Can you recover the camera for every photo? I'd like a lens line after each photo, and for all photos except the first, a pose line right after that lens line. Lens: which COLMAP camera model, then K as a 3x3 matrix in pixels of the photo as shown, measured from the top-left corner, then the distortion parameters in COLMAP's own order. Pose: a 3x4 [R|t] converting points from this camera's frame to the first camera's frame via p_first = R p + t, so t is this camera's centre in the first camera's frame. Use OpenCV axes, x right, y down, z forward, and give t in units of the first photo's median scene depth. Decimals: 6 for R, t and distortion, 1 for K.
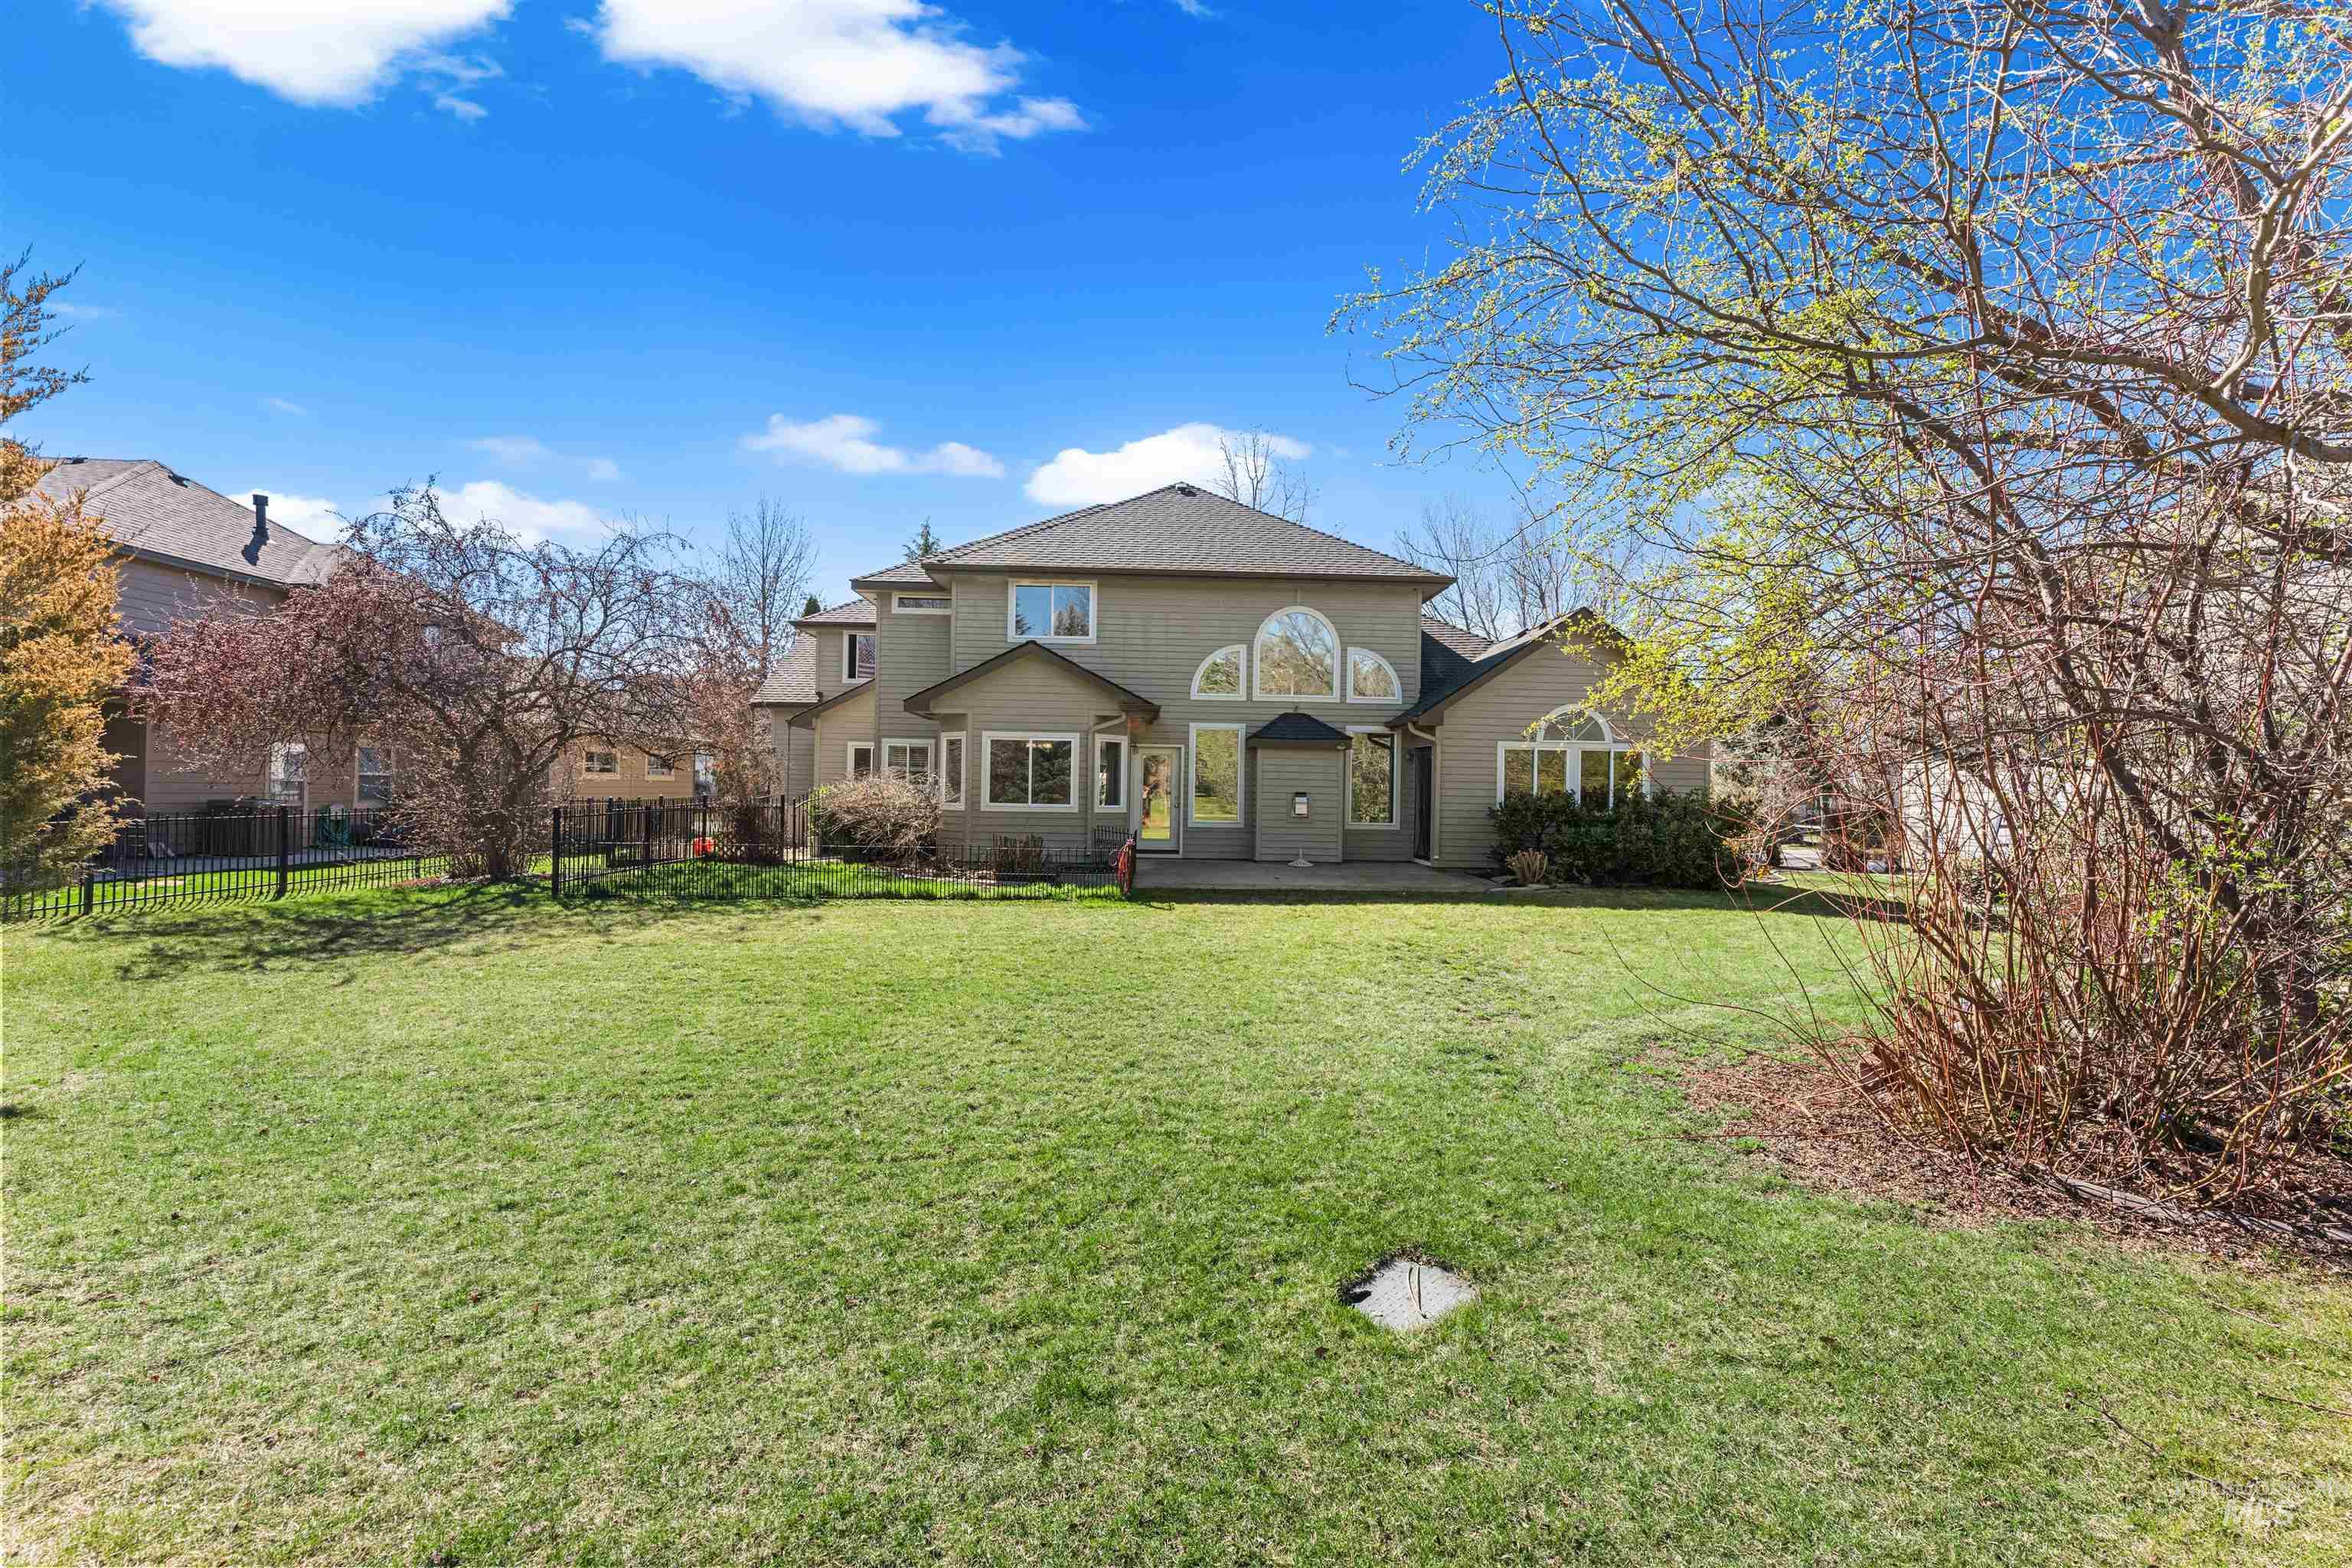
lens RADIAL K [[944.8, 0, 1174.1], [0, 944.8, 779.3], [0, 0, 1]] dist [0.000715, -0.001057]
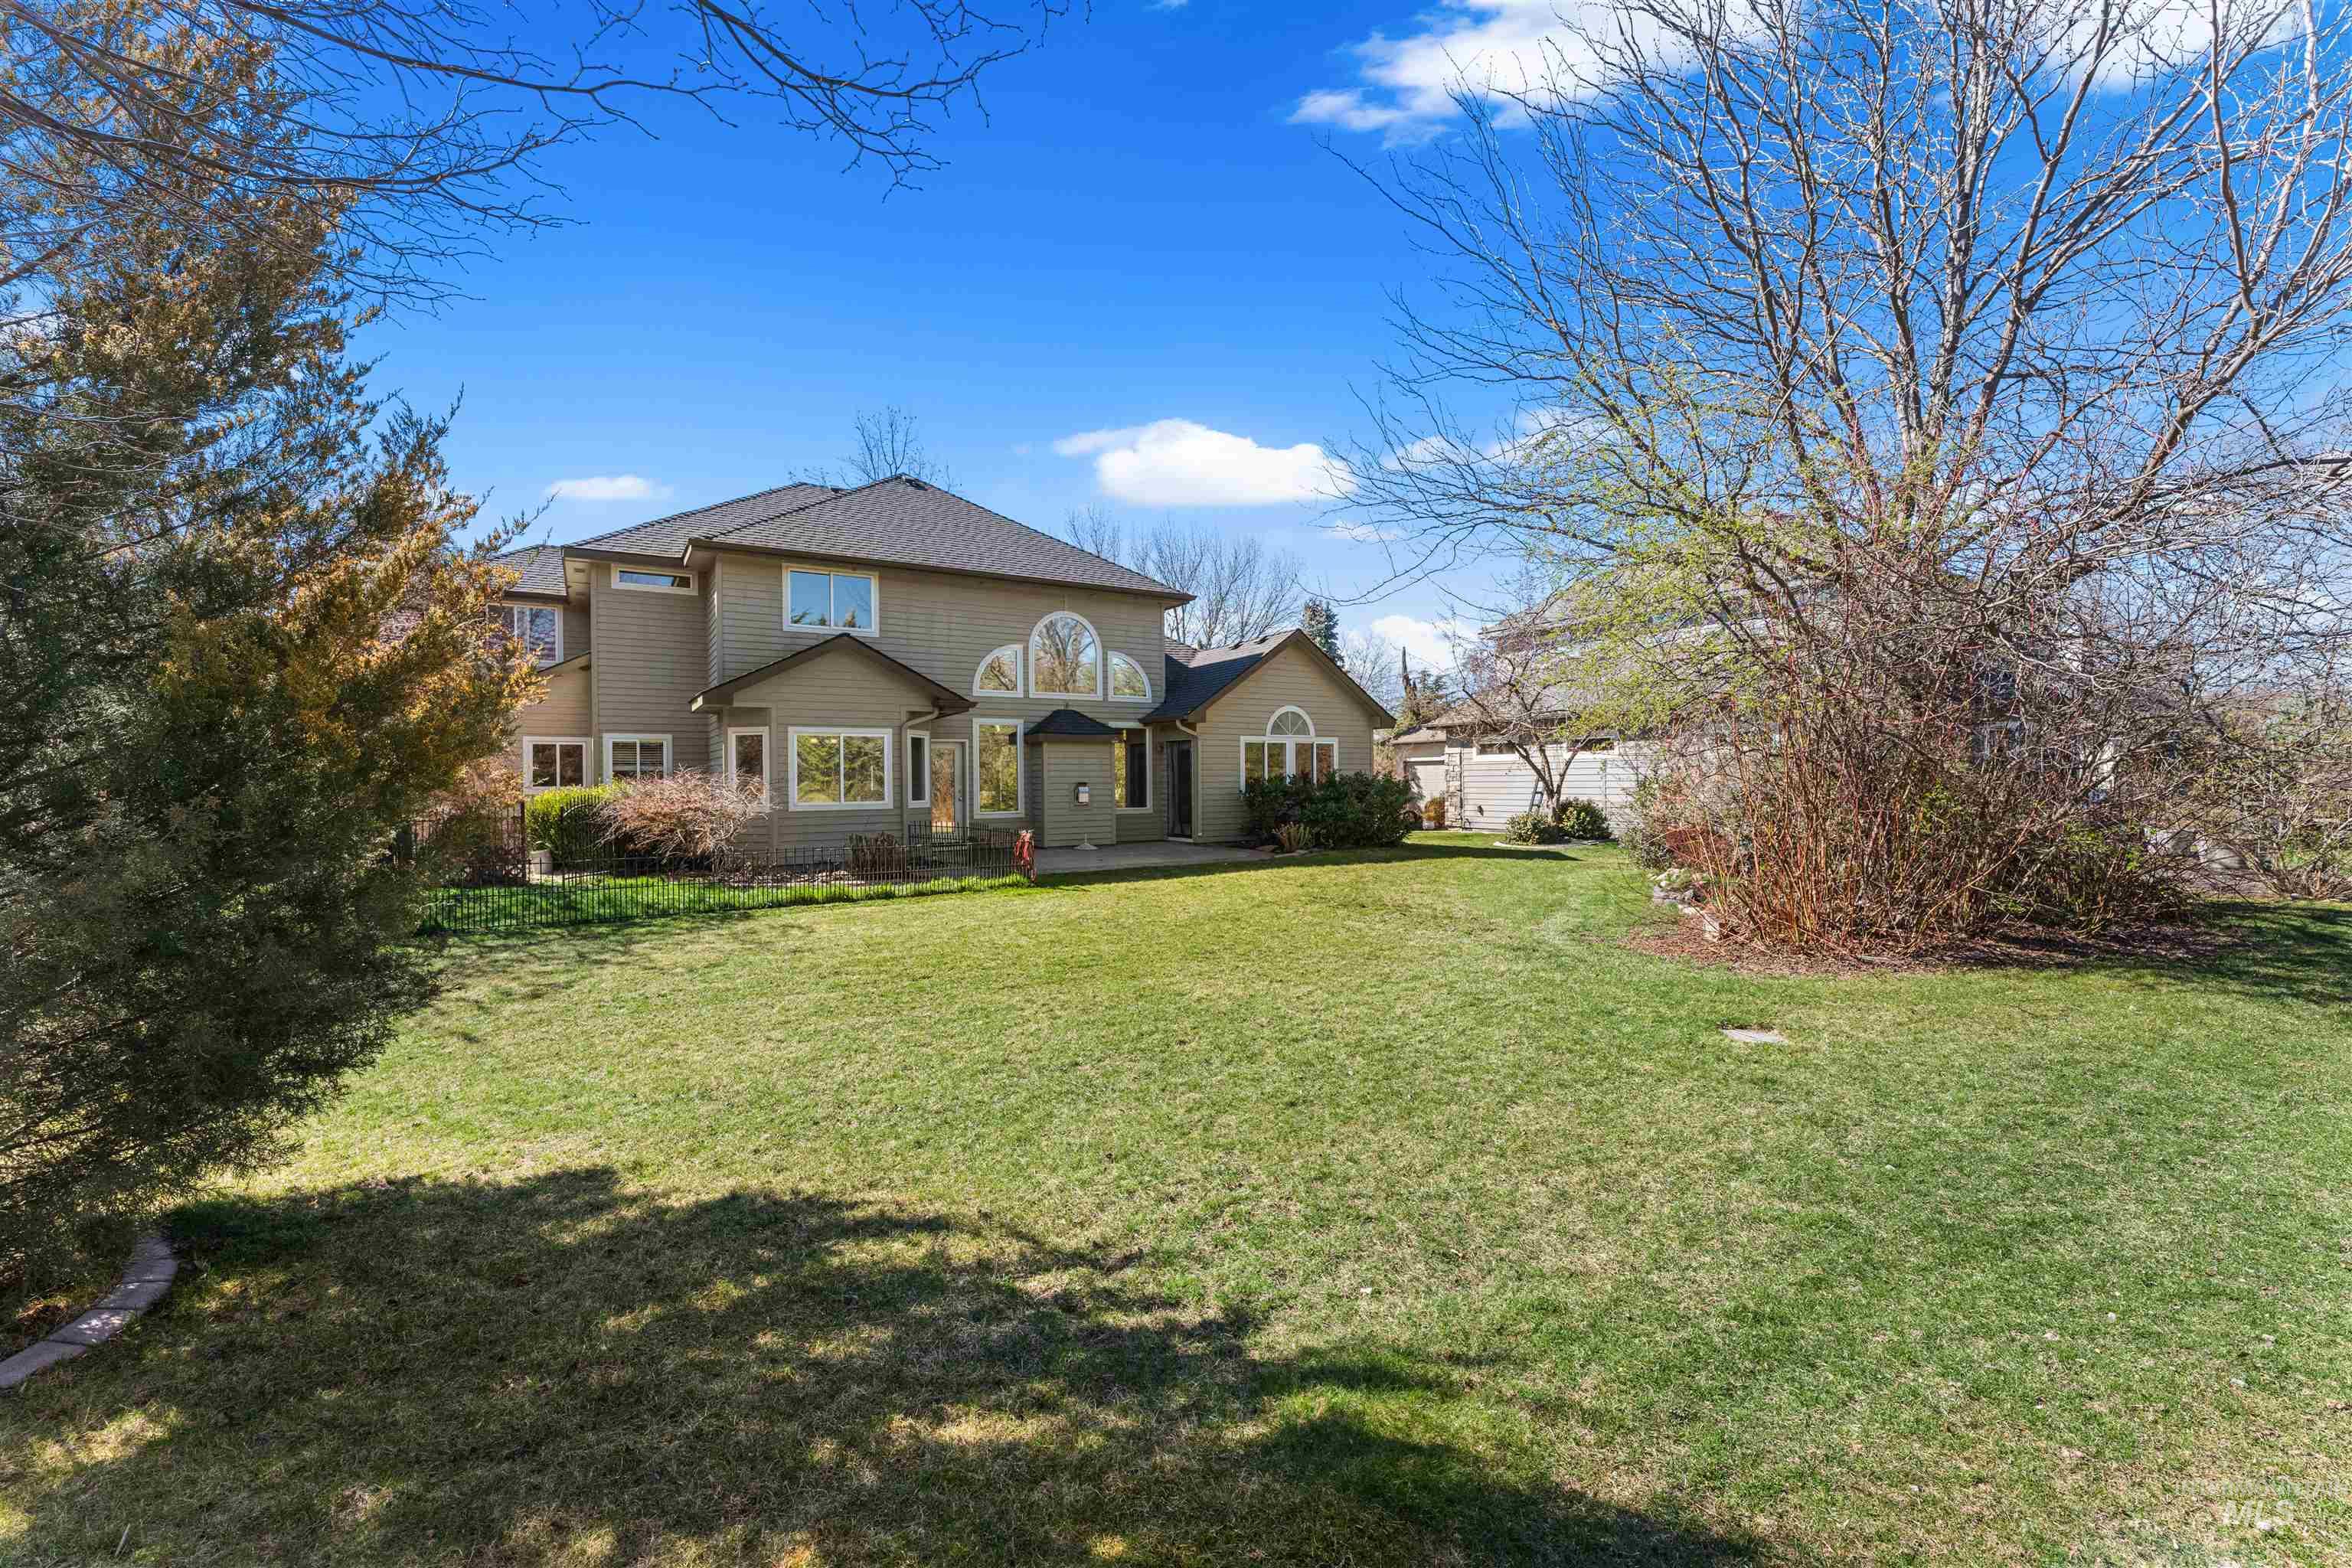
lens RADIAL K [[944.8, 0, 1193.6], [0, 944.8, 781.2], [0, 0, 1]] dist [0.000715, -0.001057]
pose [[0.866613, -0.026309, 0.498287, -0.306297], [0.019712, 0.999635, 0.018497, -0.005621], [-0.498592, -0.006208, 0.866815, -0.015362]]
